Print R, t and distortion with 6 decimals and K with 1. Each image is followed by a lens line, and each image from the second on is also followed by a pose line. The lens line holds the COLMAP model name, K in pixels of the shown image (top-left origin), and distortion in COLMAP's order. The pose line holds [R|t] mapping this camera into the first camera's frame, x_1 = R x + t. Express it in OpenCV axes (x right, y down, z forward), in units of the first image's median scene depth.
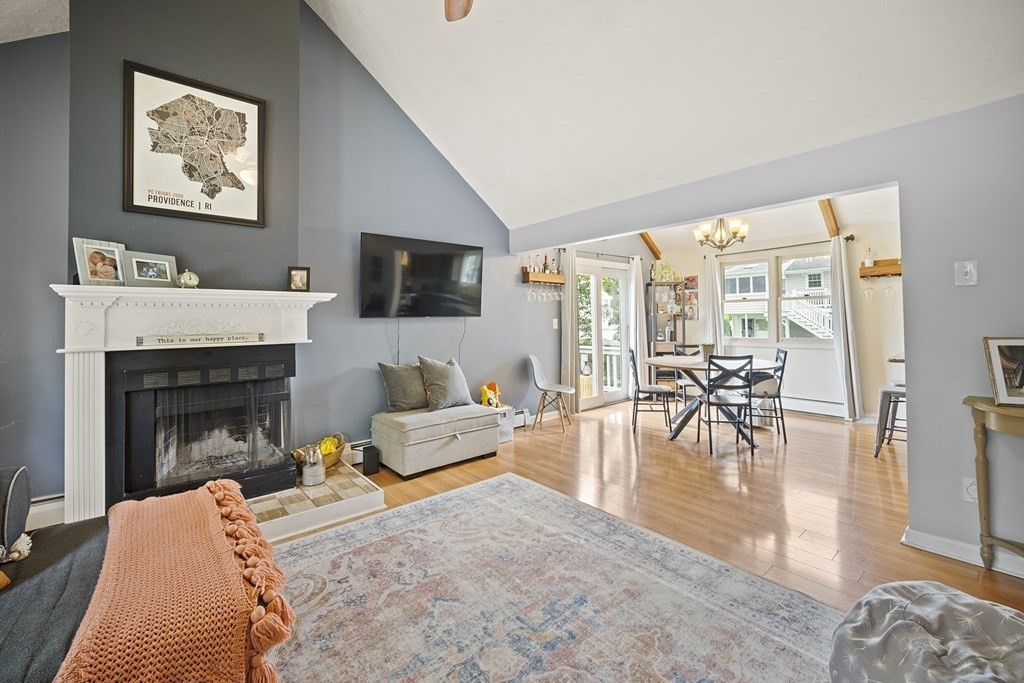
lens RADIAL K [[430.8, 0, 508.9], [0, 430.8, 309.7], [0, 0, 1]] dist [-0.001560, 0.000401]
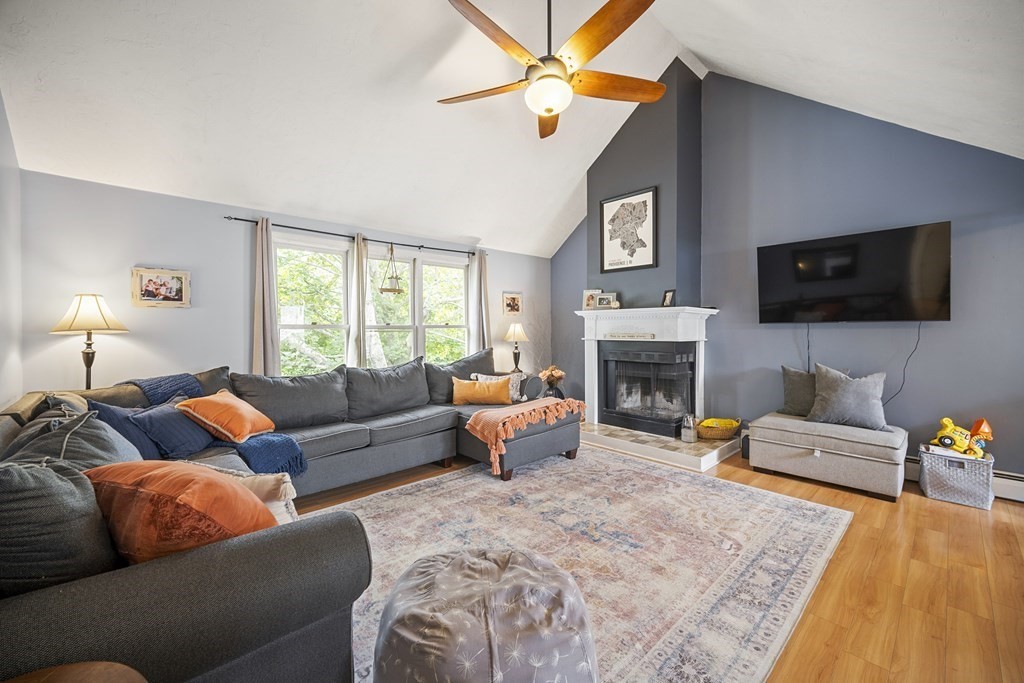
lens RADIAL K [[394.0, 0, 499.4], [0, 394.0, 330.7], [0, 0, 1]] dist [-0.001539, -0.000022]
pose [[0.025553, 0.017919, -0.999513, 0.976582], [0.029806, 0.999381, 0.018679, -0.002856], [0.999229, -0.030269, 0.025003, 0.428957]]
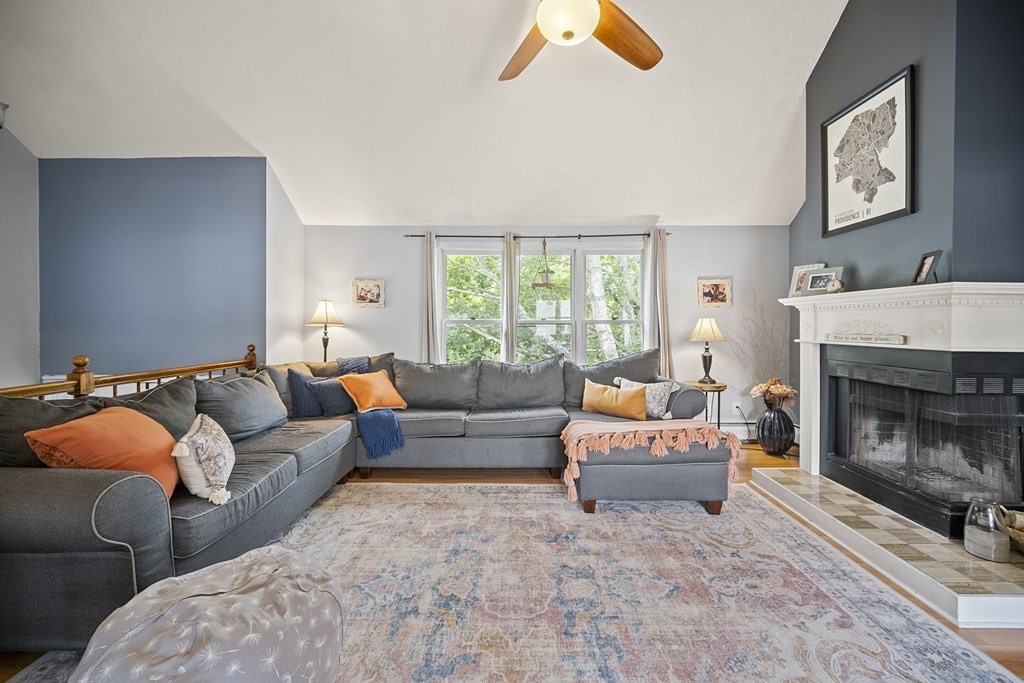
lens RADIAL K [[394.0, 0, 519.3], [0, 394.0, 323.0], [0, 0, 1]] dist [-0.001539, -0.000022]
pose [[-0.639104, 0.009012, -0.769067, 0.611282], [0.026727, 0.999588, -0.010497, 0.018098], [0.768656, -0.027264, -0.639081, 1.003635]]
